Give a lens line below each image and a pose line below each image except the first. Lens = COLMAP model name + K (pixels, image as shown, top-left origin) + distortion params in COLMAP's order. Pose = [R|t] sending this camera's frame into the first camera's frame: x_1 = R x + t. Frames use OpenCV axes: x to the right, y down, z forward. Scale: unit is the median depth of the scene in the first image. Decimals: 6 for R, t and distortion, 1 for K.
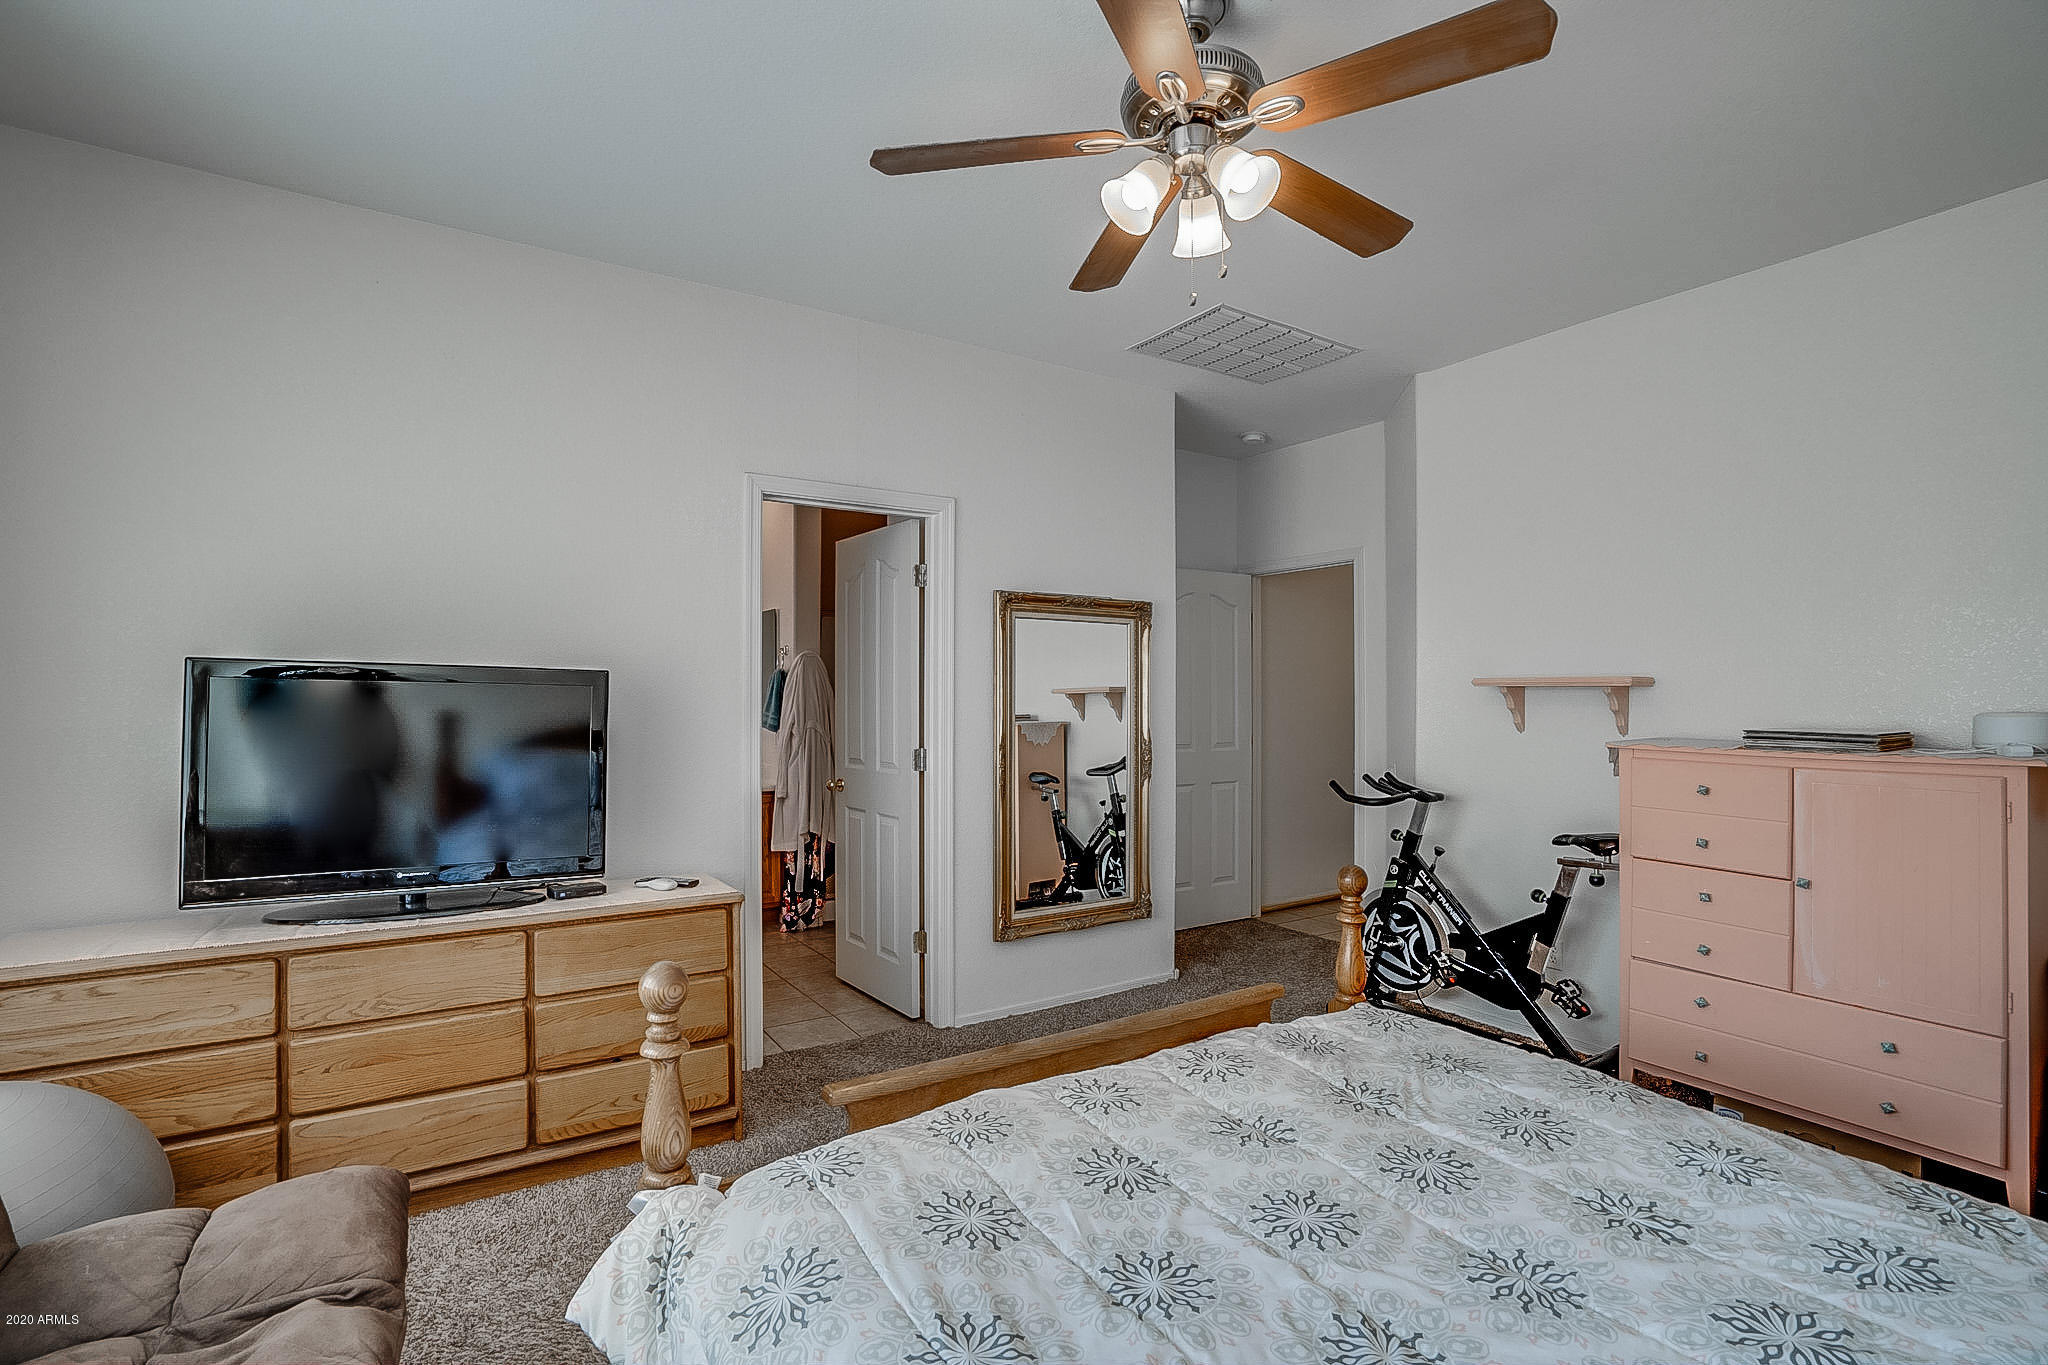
lens RADIAL K [[933.9, 0, 1018.1], [0, 933.9, 679.3], [0, 0, 1]] dist [-0.042465, 0.000226]
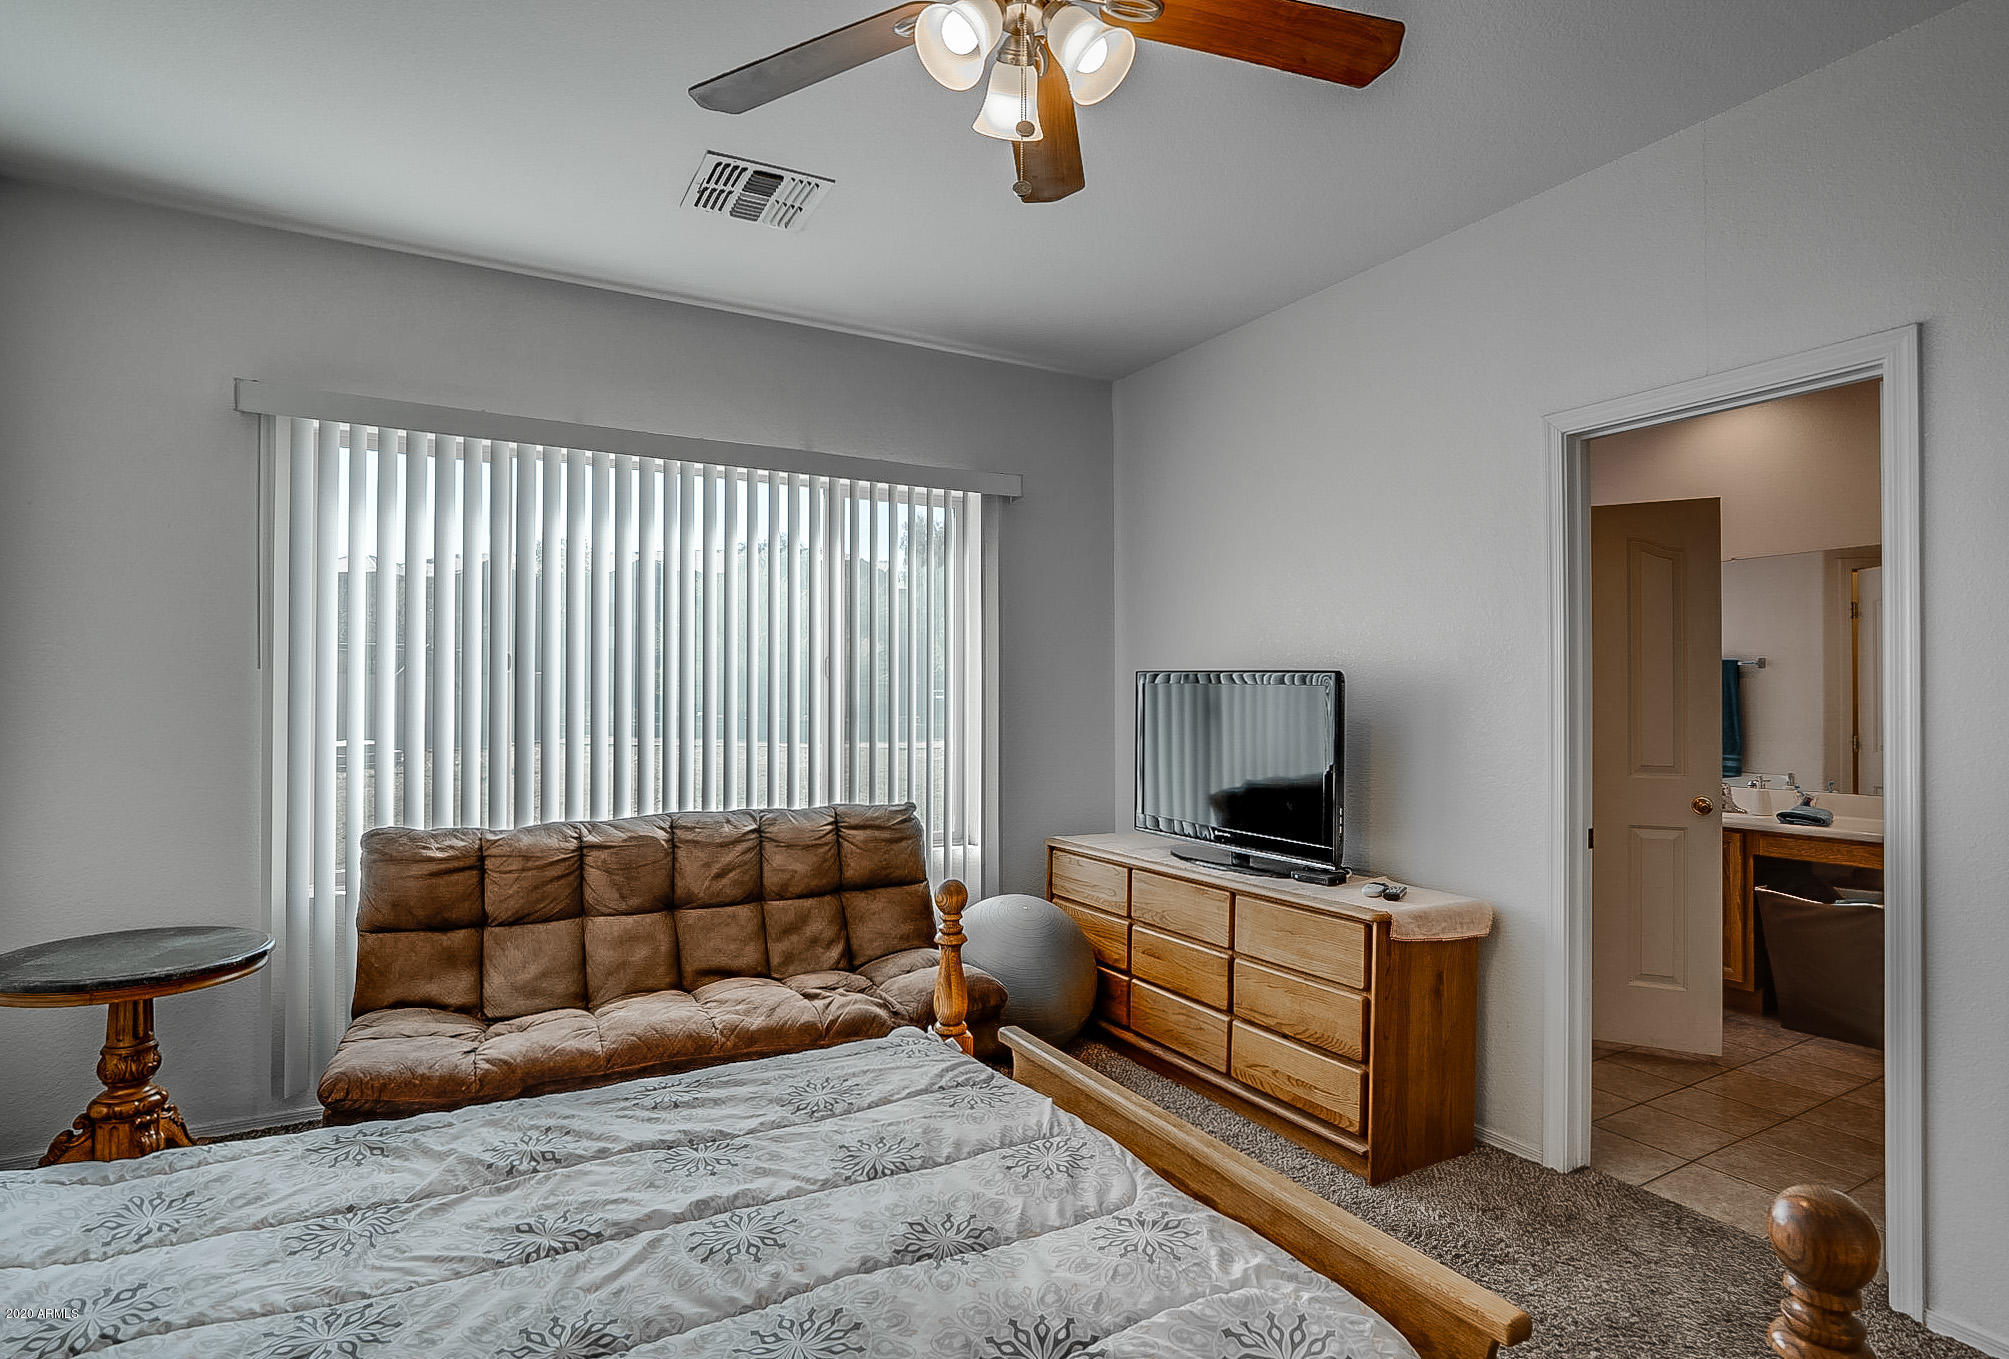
lens RADIAL K [[1004.6, 0, 1005.1], [0, 1004.6, 686.0], [0, 0, 1]] dist [-0.000249, 0.000129]
pose [[-0.041549, -0.008654, -0.999099, 0.902081], [0.014634, 0.999850, -0.009269, 0.013758], [0.999029, -0.015006, -0.041416, 0.875824]]
